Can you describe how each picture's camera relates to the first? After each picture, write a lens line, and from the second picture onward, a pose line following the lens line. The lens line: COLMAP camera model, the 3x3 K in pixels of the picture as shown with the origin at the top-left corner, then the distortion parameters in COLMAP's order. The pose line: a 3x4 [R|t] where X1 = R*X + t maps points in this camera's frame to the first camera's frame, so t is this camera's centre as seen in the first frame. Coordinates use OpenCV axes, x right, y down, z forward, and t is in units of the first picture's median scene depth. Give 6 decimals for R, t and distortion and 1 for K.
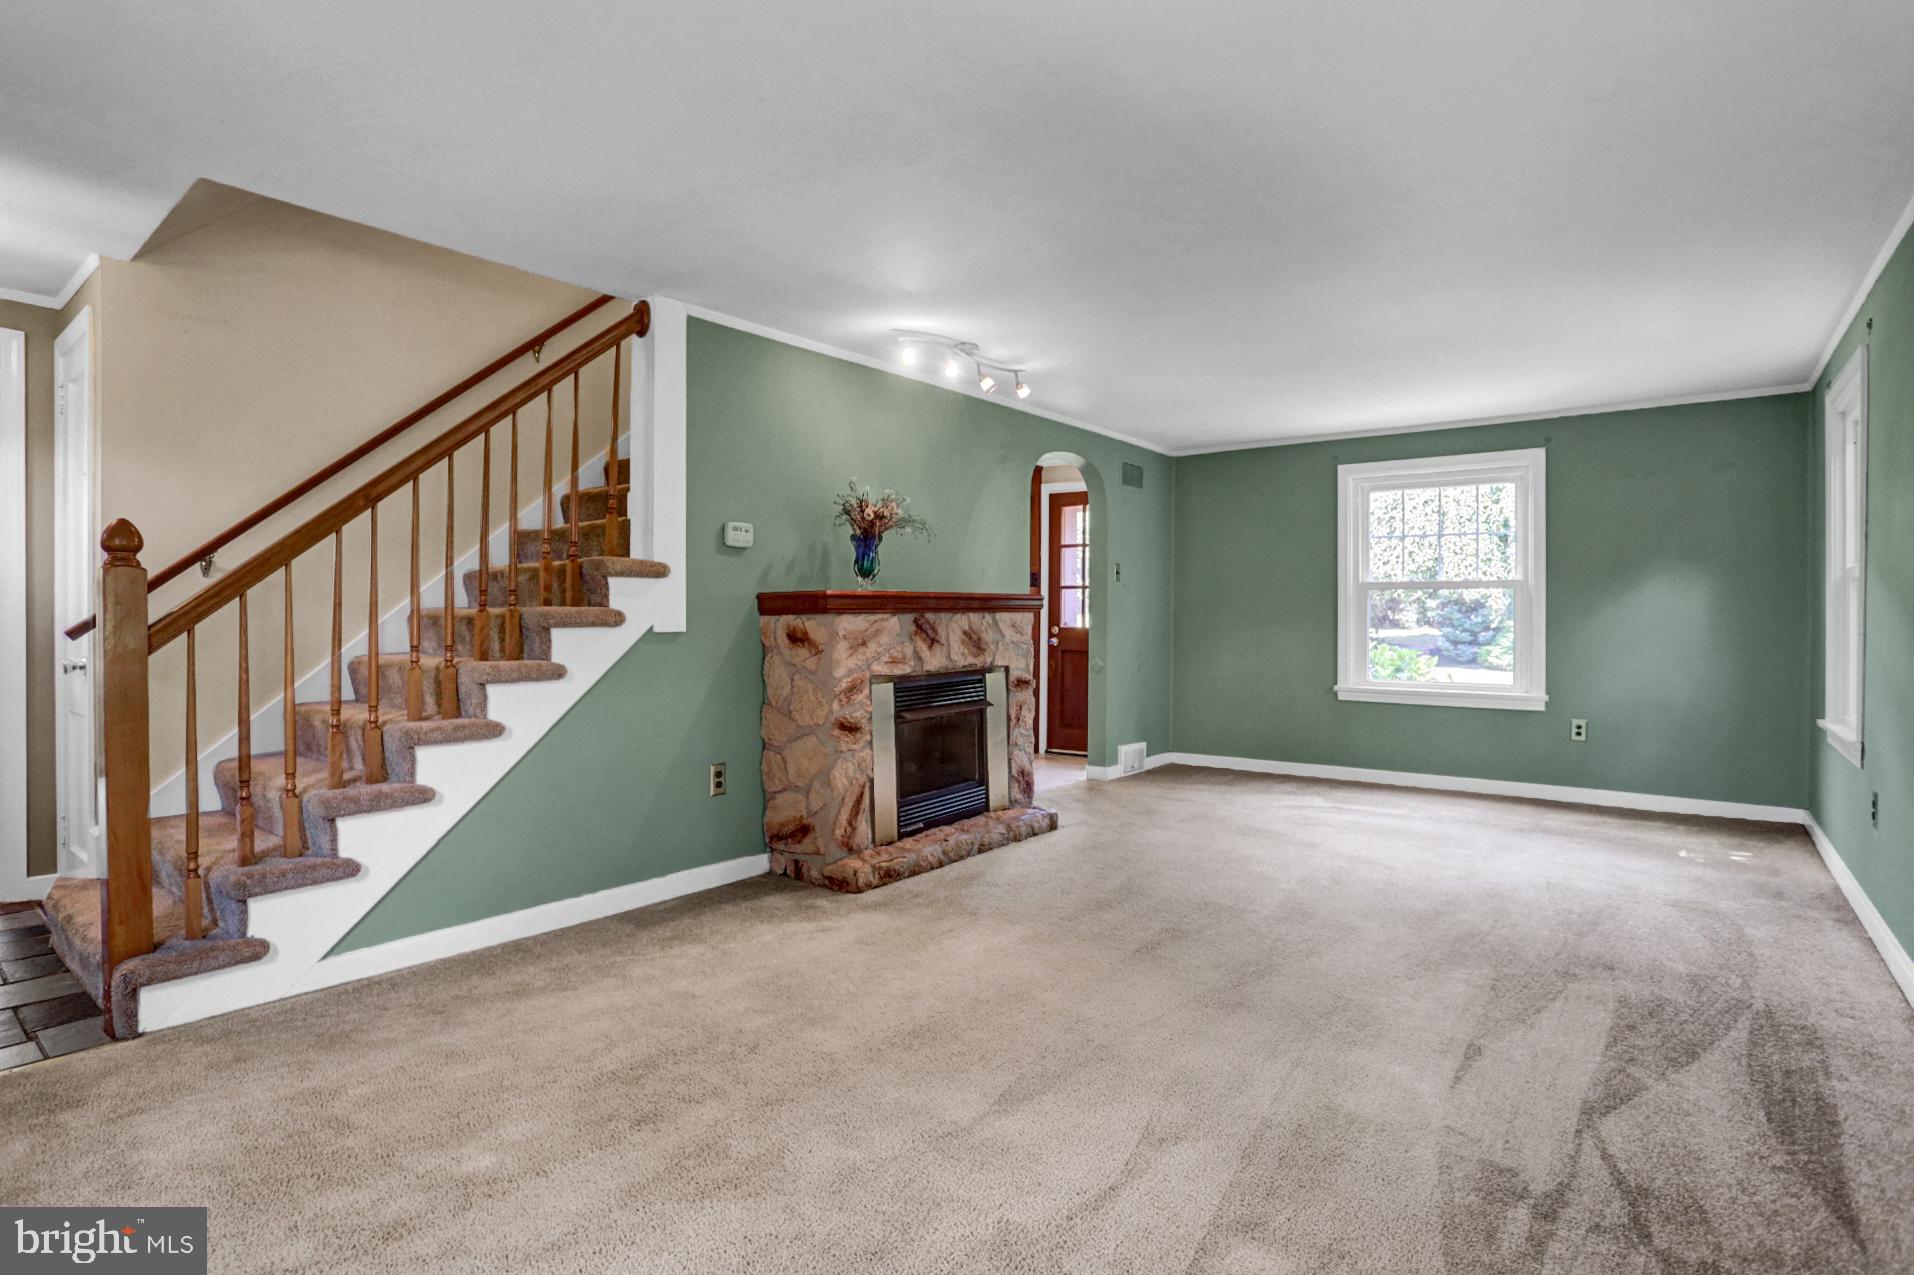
lens RADIAL K [[971.2, 0, 937.6], [0, 971.2, 626.7], [0, 0, 1]] dist [-0.064636, 0.022660]
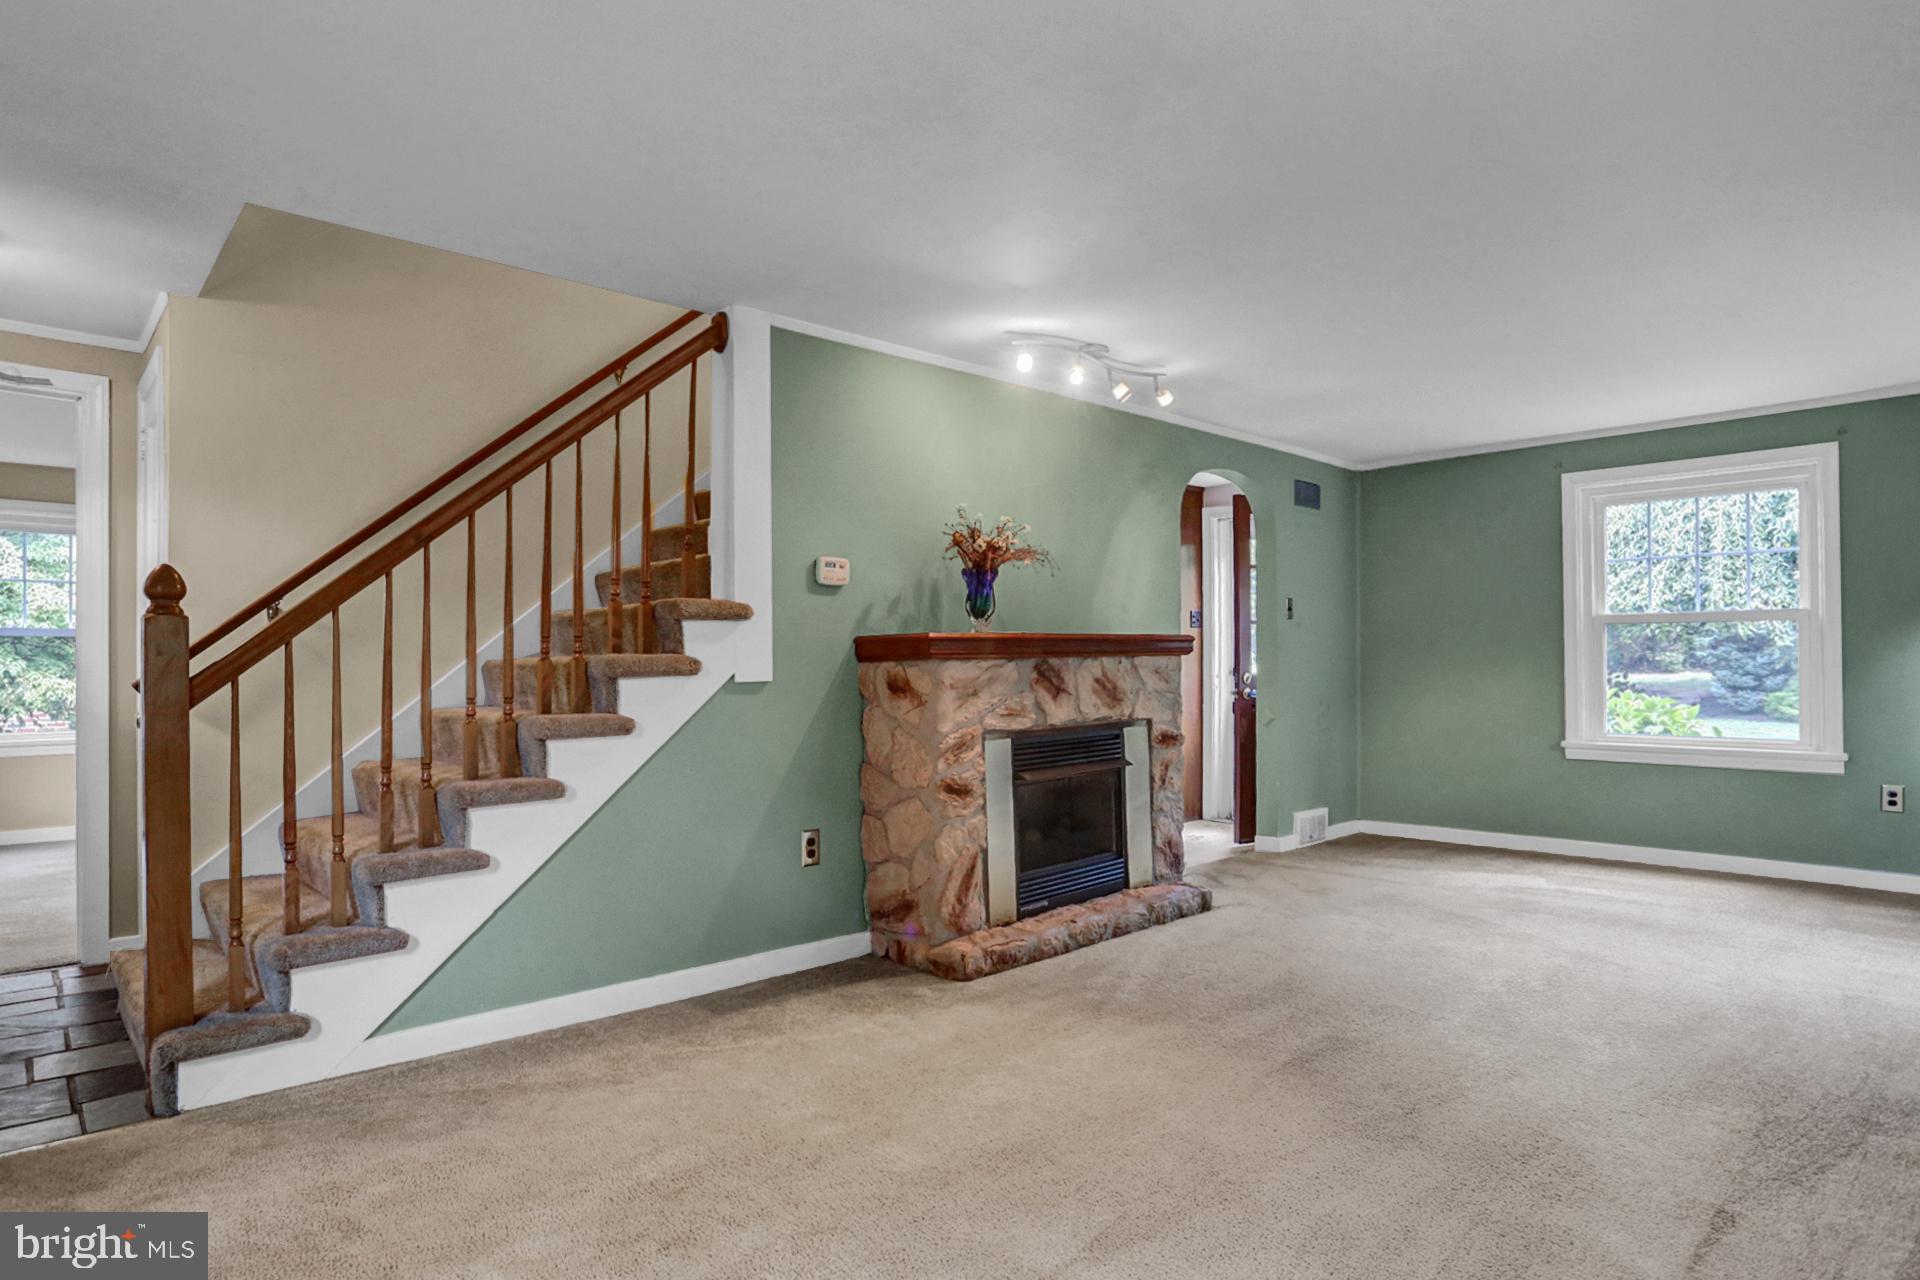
lens RADIAL K [[1081.9, 0, 950.3], [0, 1081.9, 663.8], [0, 0, 1]] dist [-0.061035, 0.027472]
pose [[0.989493, -0.008740, -0.144318, 0.042799], [0.007229, 0.999913, -0.010991, 0.001551], [0.144402, 0.009832, 0.989470, 0.036901]]
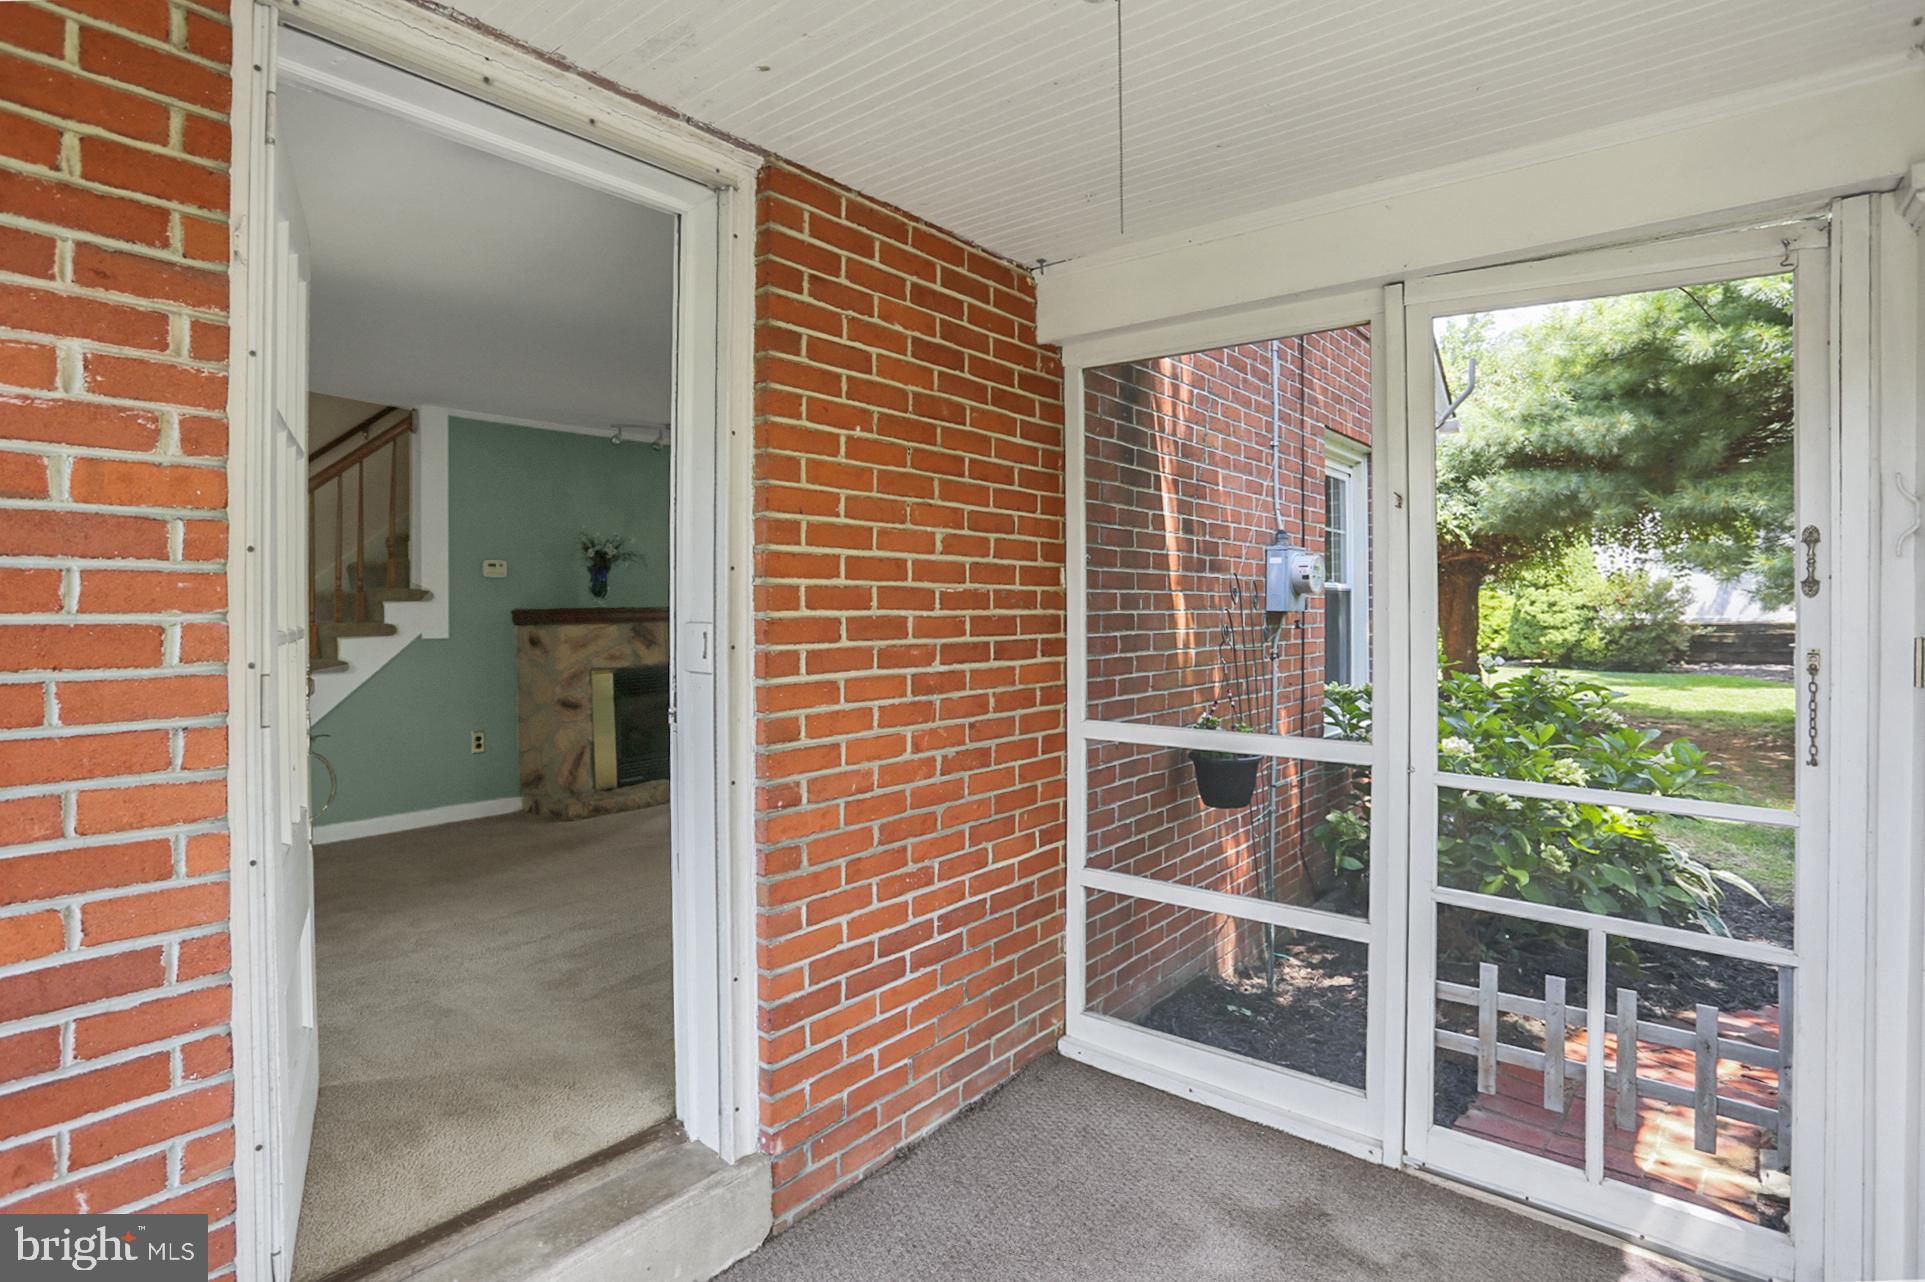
lens RADIAL K [[976.8, 0, 953.3], [0, 976.8, 603.3], [0, 0, 1]] dist [-0.064636, 0.022660]
pose [[0.999979, -0.006421, 0.000584, 0.456925], [0.006430, 0.999834, -0.017033, -0.015821], [-0.000474, 0.017036, 0.999855, -0.397559]]
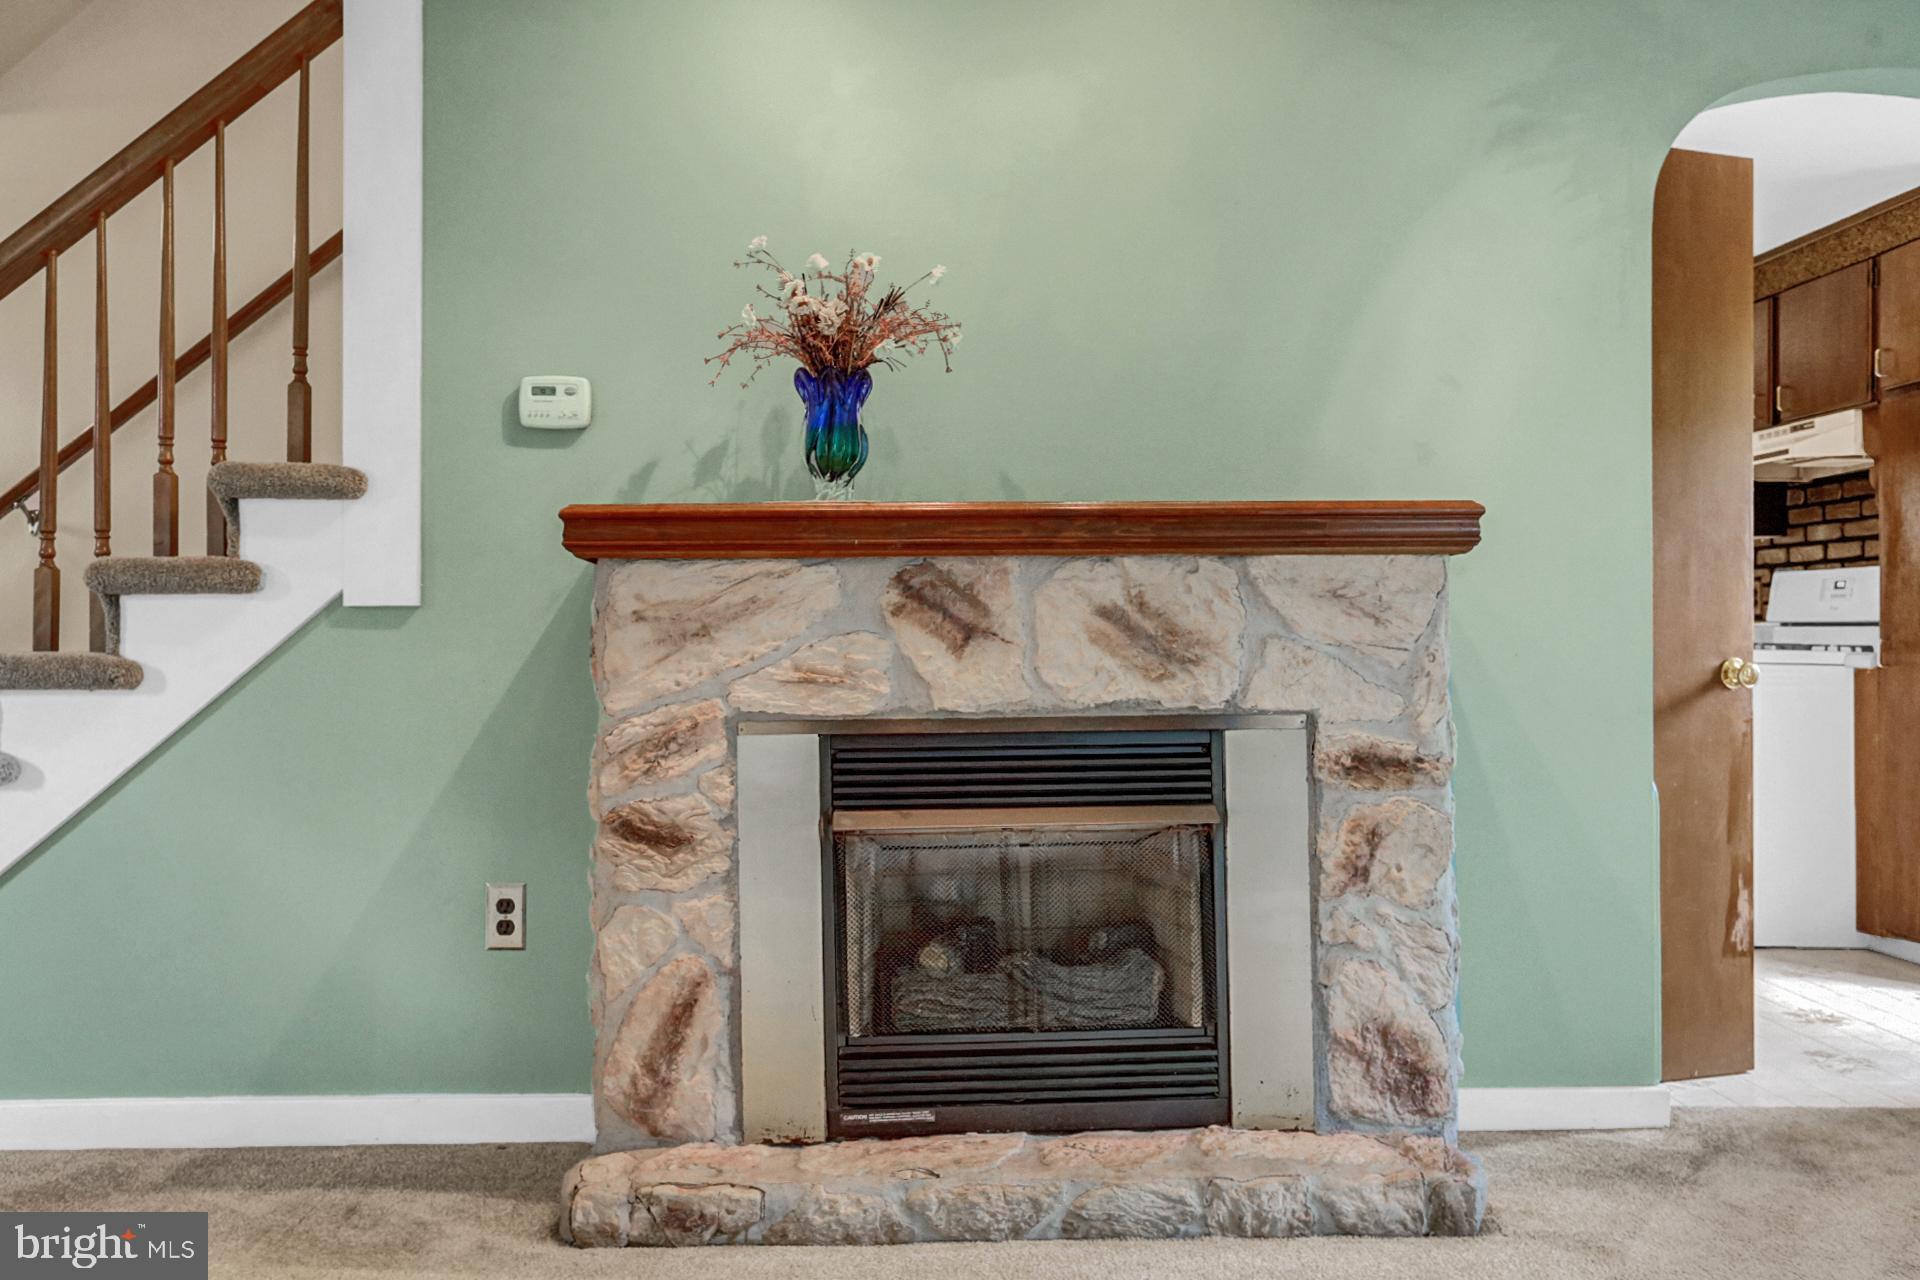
lens RADIAL K [[1500.5, 0, 949.5], [0, 1500.5, 620.5], [0, 0, 1]] dist [-0.001917, 0.003334]
pose [[0.649523, -0.007968, -0.760300, 0.471255], [-0.009655, 0.999778, -0.018726, 0.023268], [0.760281, 0.019503, 0.649302, 0.668736]]
